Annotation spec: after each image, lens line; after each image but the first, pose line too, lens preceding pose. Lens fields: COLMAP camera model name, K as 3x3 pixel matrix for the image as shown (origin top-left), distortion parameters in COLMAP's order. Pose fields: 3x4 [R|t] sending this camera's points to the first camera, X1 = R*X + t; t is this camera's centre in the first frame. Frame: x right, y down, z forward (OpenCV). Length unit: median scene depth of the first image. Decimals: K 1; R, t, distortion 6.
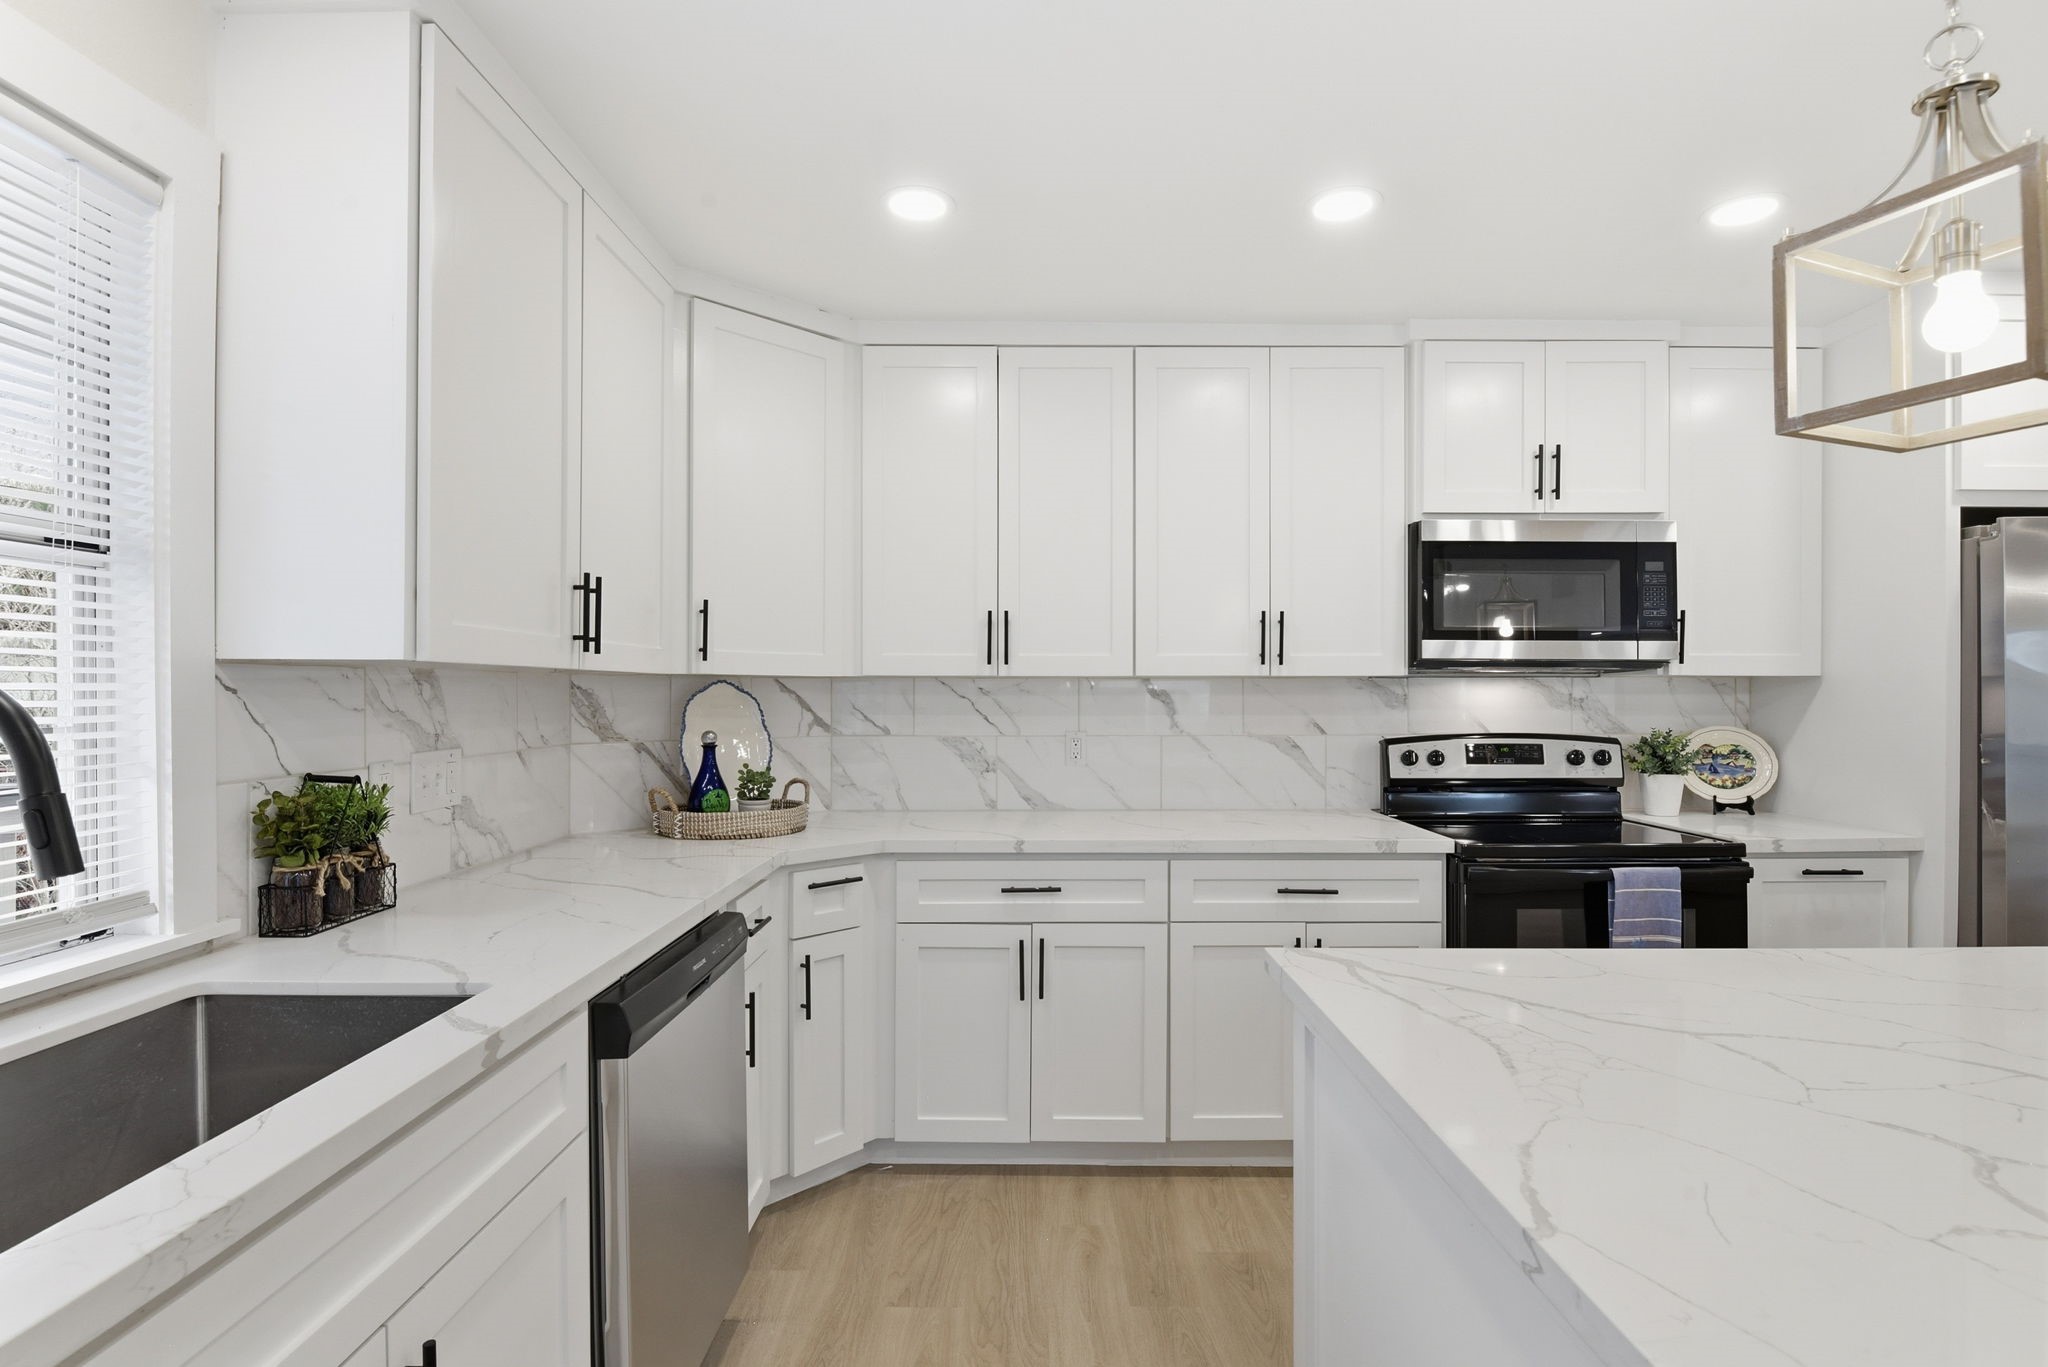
lens RADIAL K [[980.7, 0, 1024.0], [0, 980.7, 683.5], [0, 0, 1]] dist [0.000699, 0.000023]
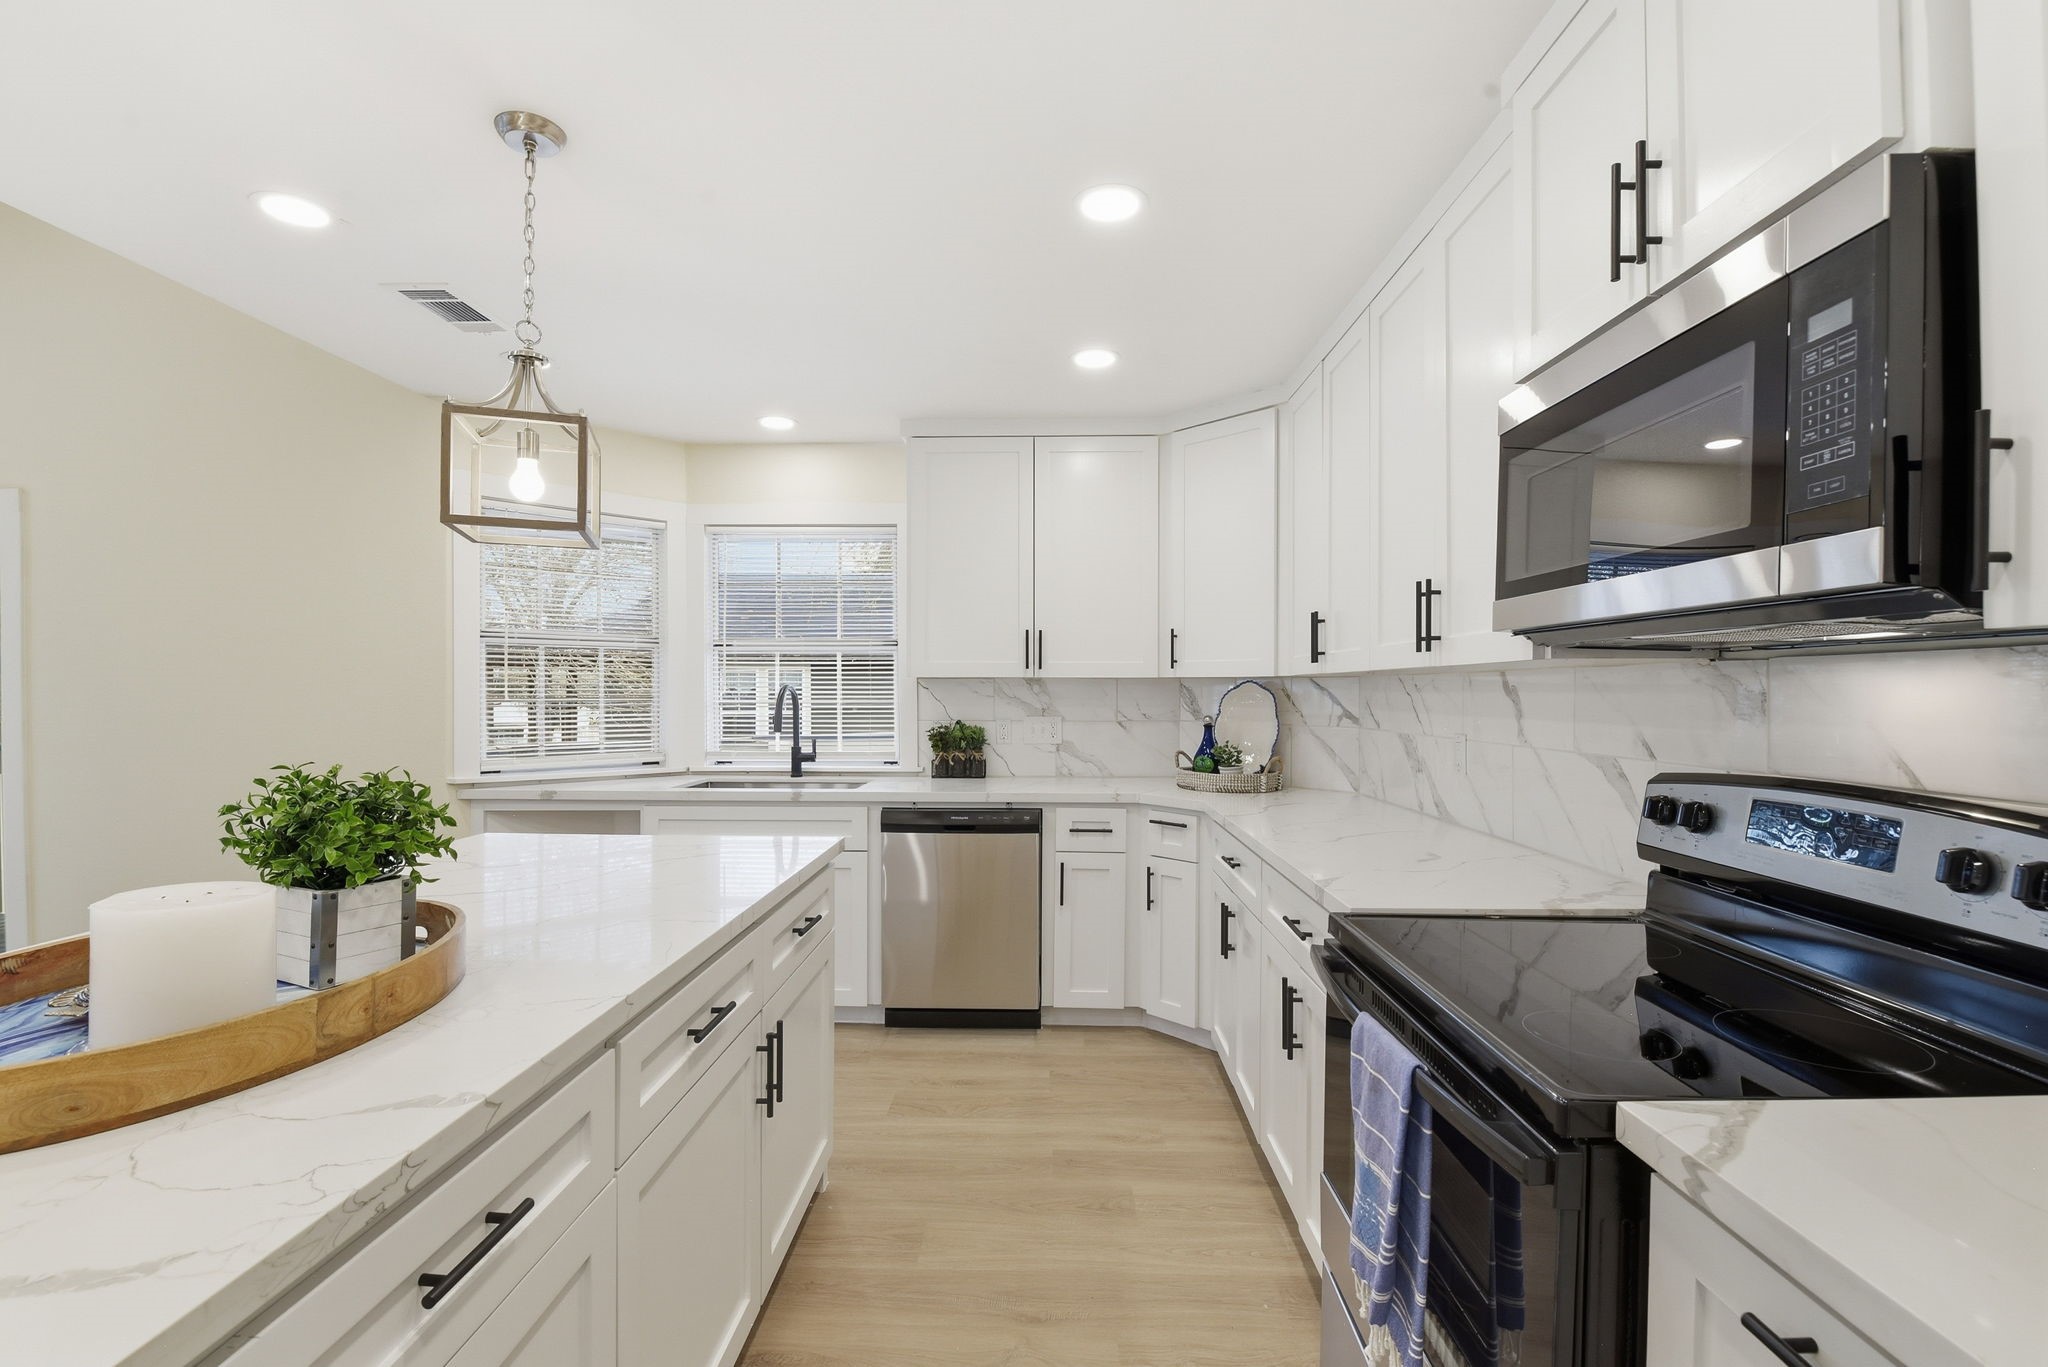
lens RADIAL K [[899.3, 0, 1024.0], [0, 899.3, 683.5], [0, 0, 1]] dist [0.000190, -0.000025]
pose [[-0.025896, -0.008078, -0.999632, 1.149621], [0.006226, 0.999947, -0.008242, 0.011084], [0.999645, -0.006437, -0.025844, 0.857341]]
